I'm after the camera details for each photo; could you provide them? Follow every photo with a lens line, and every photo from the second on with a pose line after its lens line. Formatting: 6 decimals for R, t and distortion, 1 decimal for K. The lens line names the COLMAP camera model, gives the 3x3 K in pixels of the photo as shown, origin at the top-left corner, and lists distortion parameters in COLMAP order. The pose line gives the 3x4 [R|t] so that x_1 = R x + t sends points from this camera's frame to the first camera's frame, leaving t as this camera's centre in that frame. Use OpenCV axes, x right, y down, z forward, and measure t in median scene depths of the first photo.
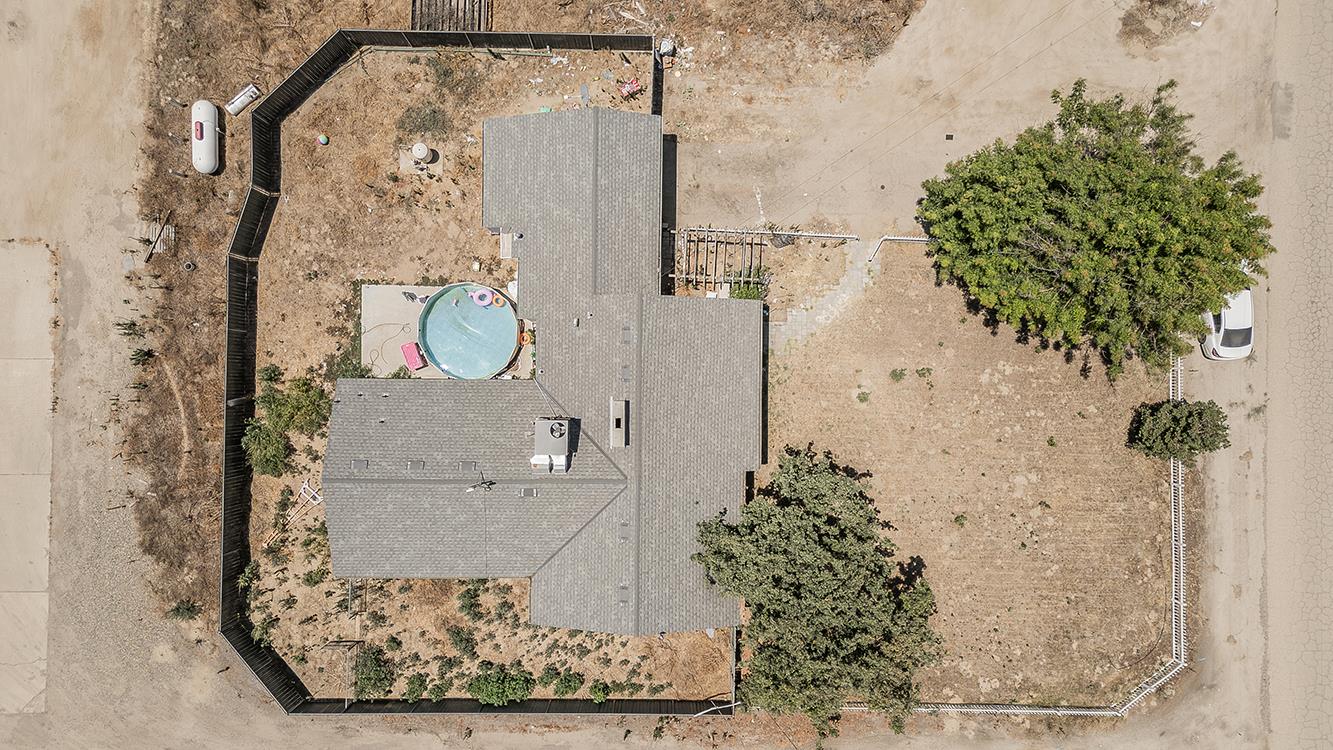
lens RADIAL K [[932.6, 0, 662.8], [0, 932.6, 373.3], [0, 0, 1]] dist [0.069501, -0.041545]
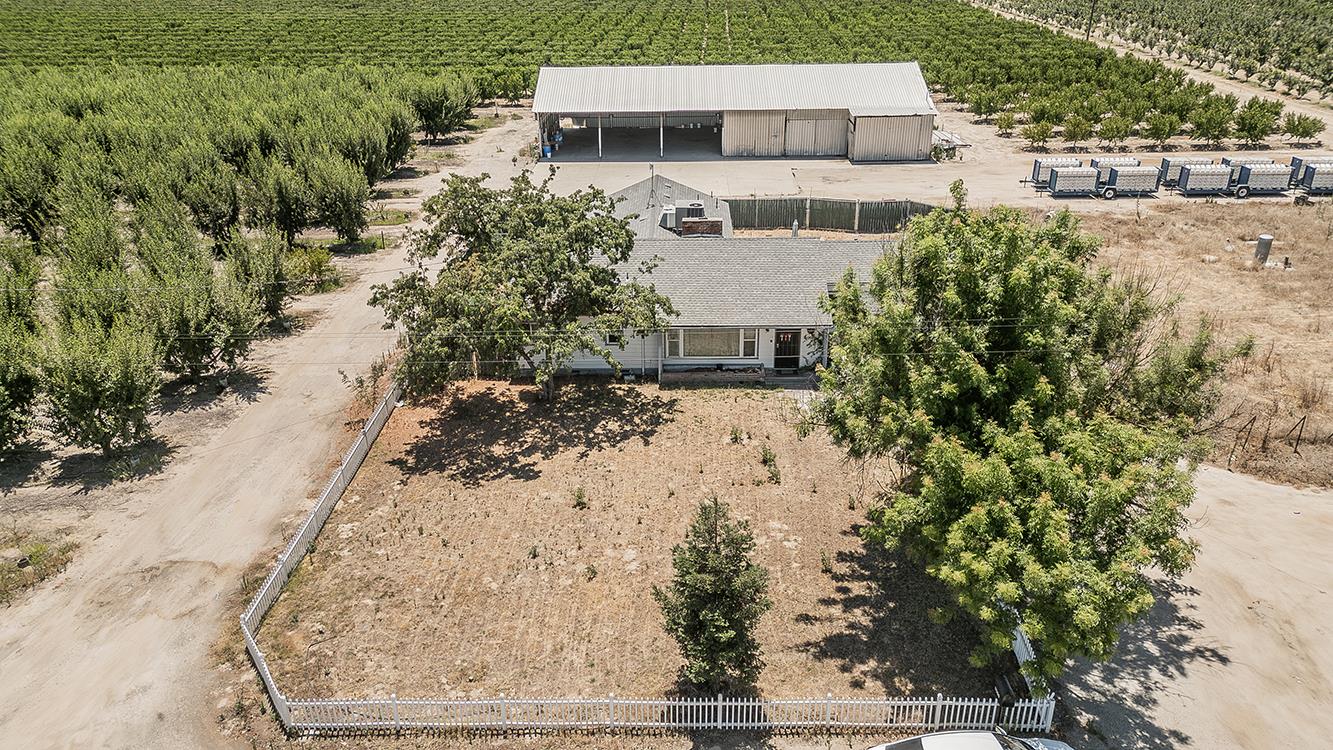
lens RADIAL K [[932.6, 0, 662.8], [0, 932.6, 373.3], [0, 0, 1]] dist [0.069501, -0.041545]
pose [[-0.010825, 0.420540, -0.907210, 0.940894], [-0.999533, 0.021362, 0.021829, 0.072269], [0.028560, 0.907023, 0.420112, 0.599635]]
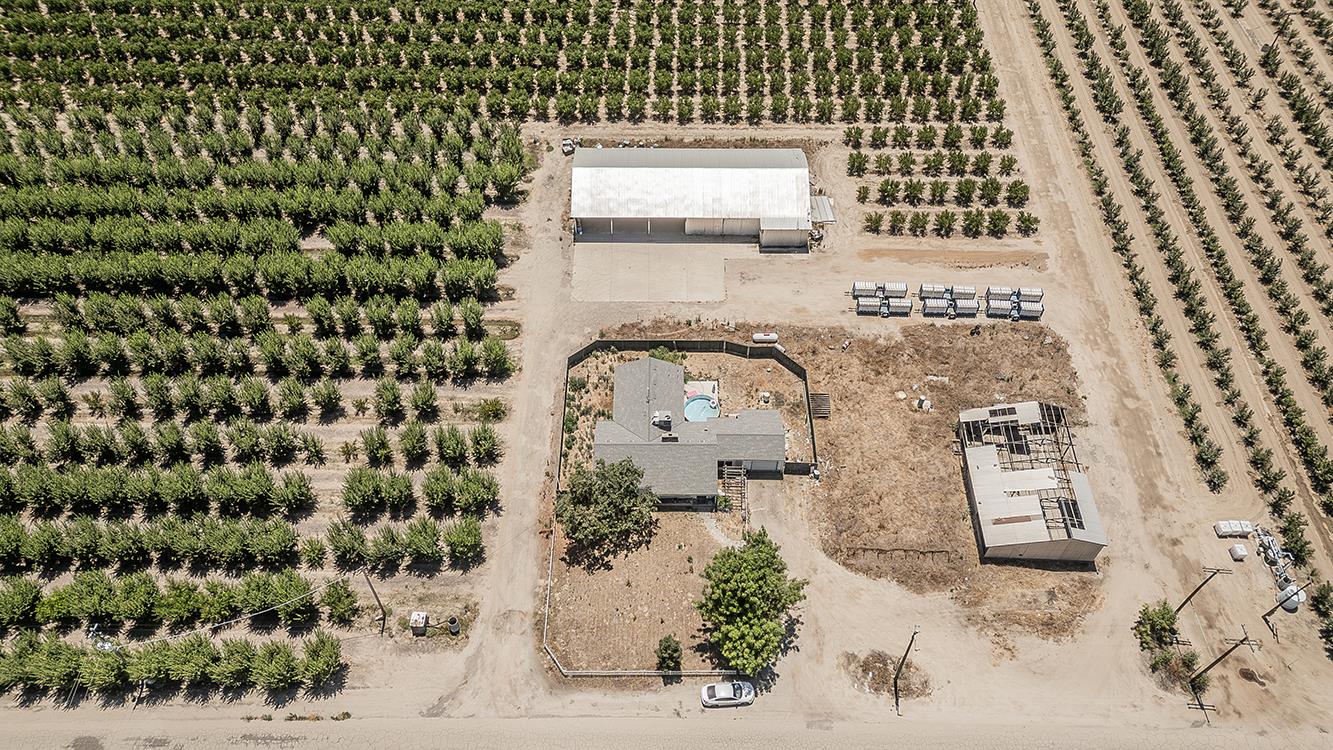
lens RADIAL K [[932.6, 0, 662.8], [0, 932.6, 373.3], [0, 0, 1]] dist [0.069501, -0.041545]
pose [[0.009130, 0.781289, -0.624103, 1.357058], [-0.999928, 0.012001, 0.000396, 0.063960], [0.007799, 0.624054, 0.781342, -1.140312]]
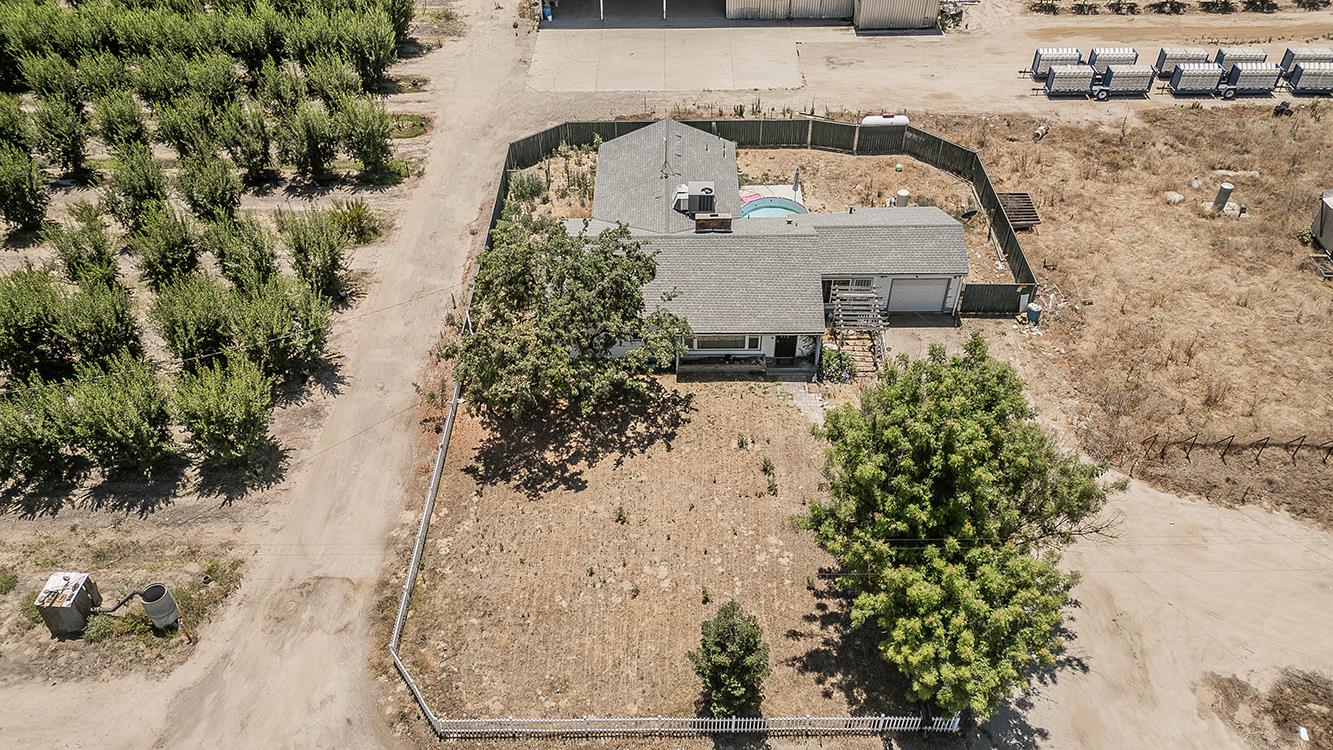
lens RADIAL K [[958.2, 0, 661.6], [0, 958.2, 375.6], [0, 0, 1]] dist [0.070479, -0.042750]
pose [[0.002185, 0.668177, -0.743999, 0.942748], [-0.999605, 0.022296, 0.017089, 0.094940], [0.028007, 0.743668, 0.667962, 0.244793]]
